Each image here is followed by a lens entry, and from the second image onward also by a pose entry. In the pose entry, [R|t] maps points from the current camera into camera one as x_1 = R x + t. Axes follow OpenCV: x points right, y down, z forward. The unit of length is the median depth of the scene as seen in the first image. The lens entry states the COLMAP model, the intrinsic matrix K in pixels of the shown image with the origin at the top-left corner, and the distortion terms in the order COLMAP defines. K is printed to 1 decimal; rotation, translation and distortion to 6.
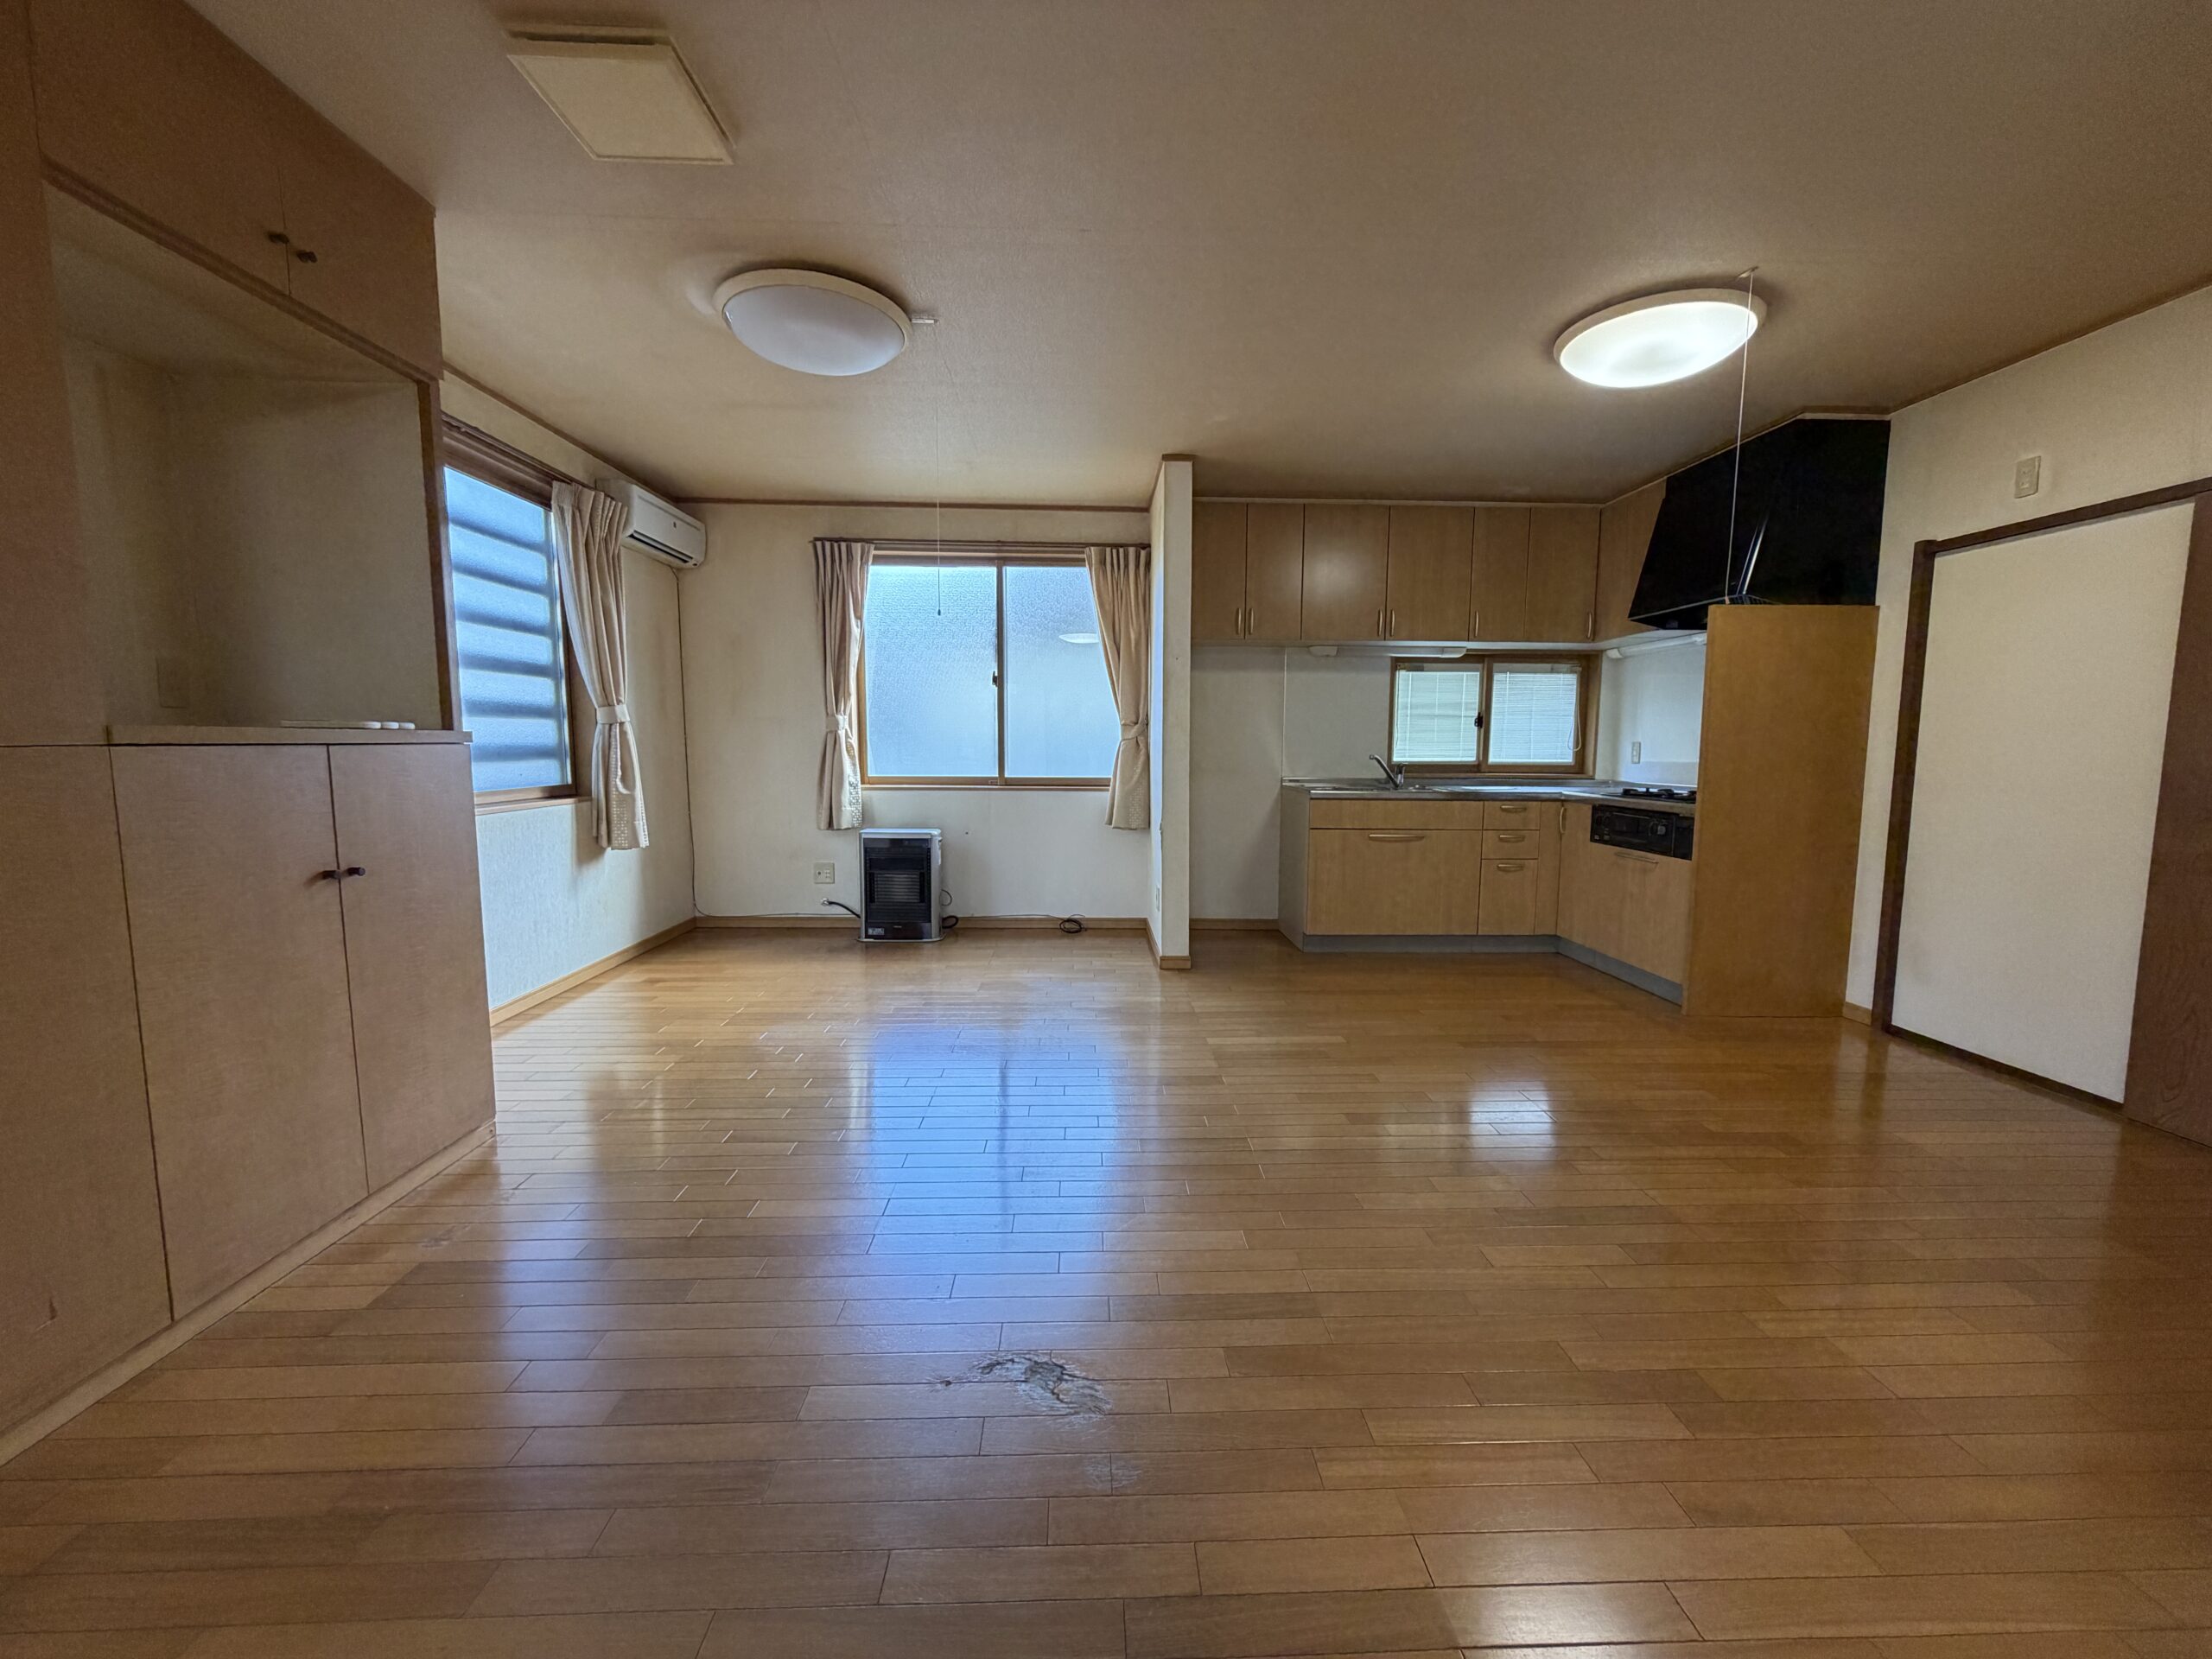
lens RADIAL K [[878.6, 0, 1117.1], [0, 878.6, 827.2], [0, 0, 1]] dist [0.000906, 0.000217]
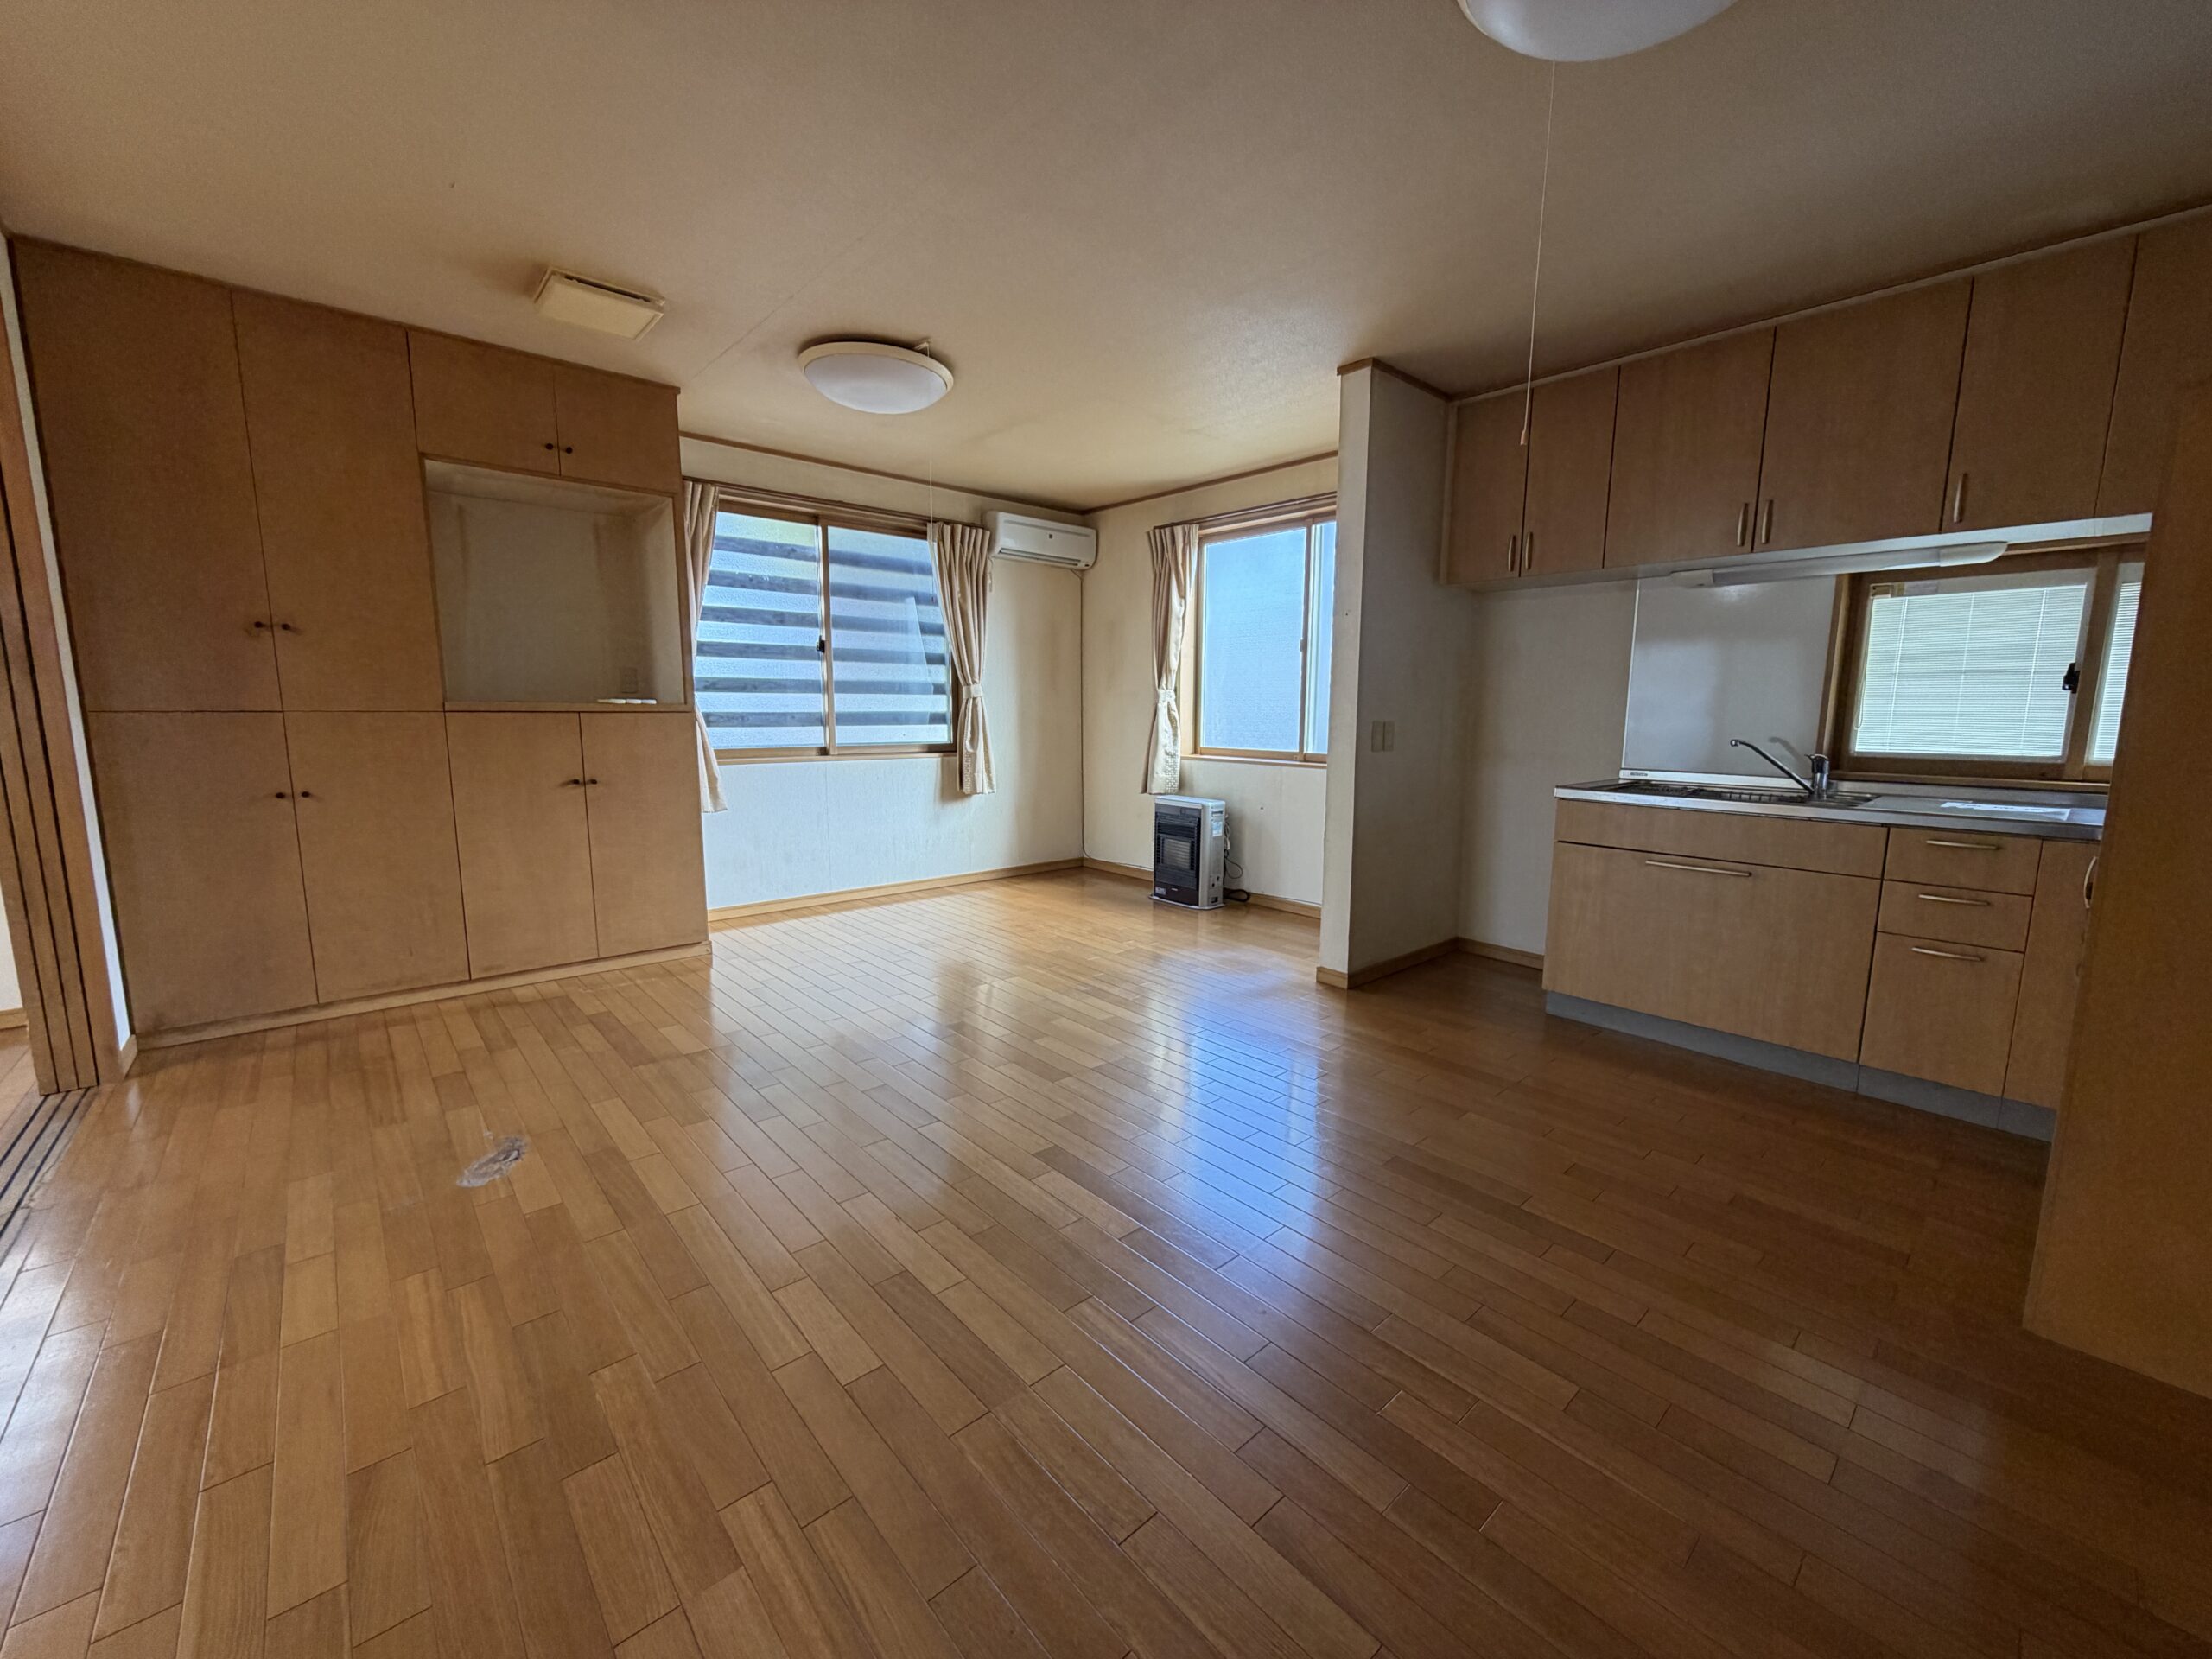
lens RADIAL K [[876.8, 0, 1106.0], [0, 876.8, 829.5], [0, 0, 1]] dist [0.000731, -0.000022]
pose [[0.639867, 0.105631, -0.761191, 0.491735], [-0.080318, 0.994276, 0.070461, -0.026227], [0.764277, 0.016052, 0.644688, 0.255309]]
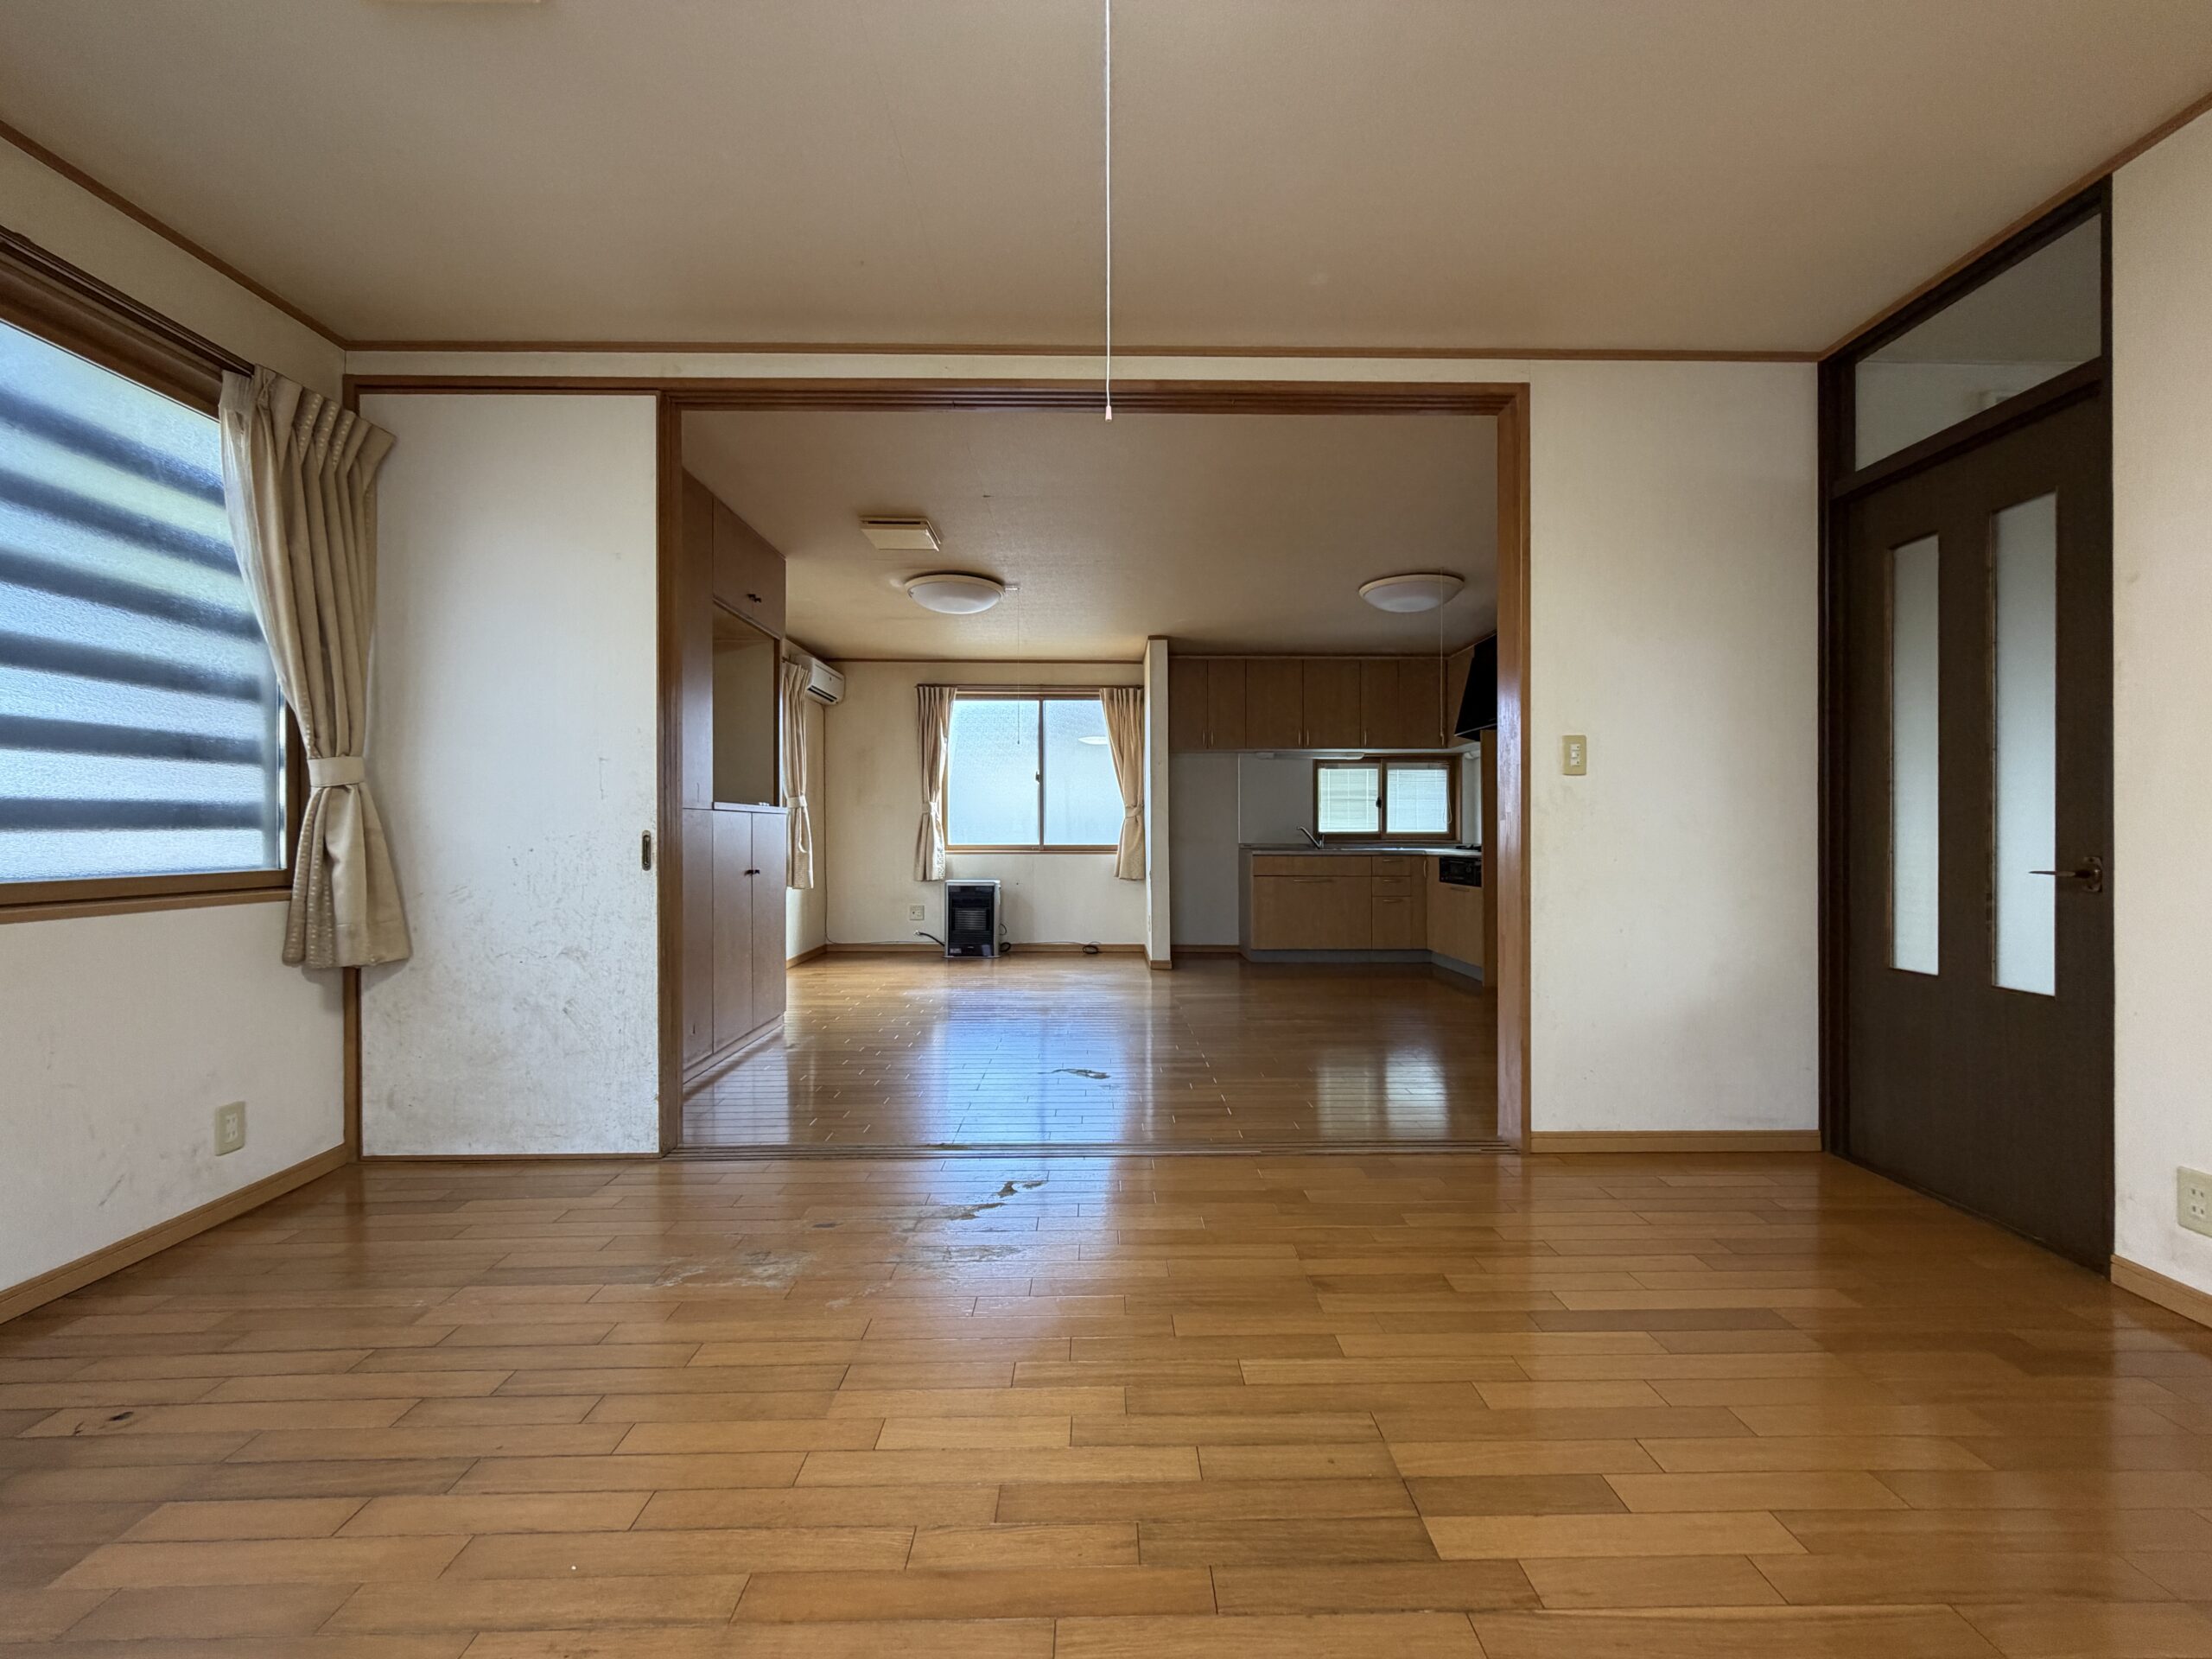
lens RADIAL K [[878.6, 0, 1117.1], [0, 878.6, 827.2], [0, 0, 1]] dist [0.000906, 0.000217]
pose [[0.999800, -0.007281, -0.018601, 0.018707], [0.005313, 0.994590, -0.103745, 0.067679], [0.019256, 0.103625, 0.994430, -0.446737]]
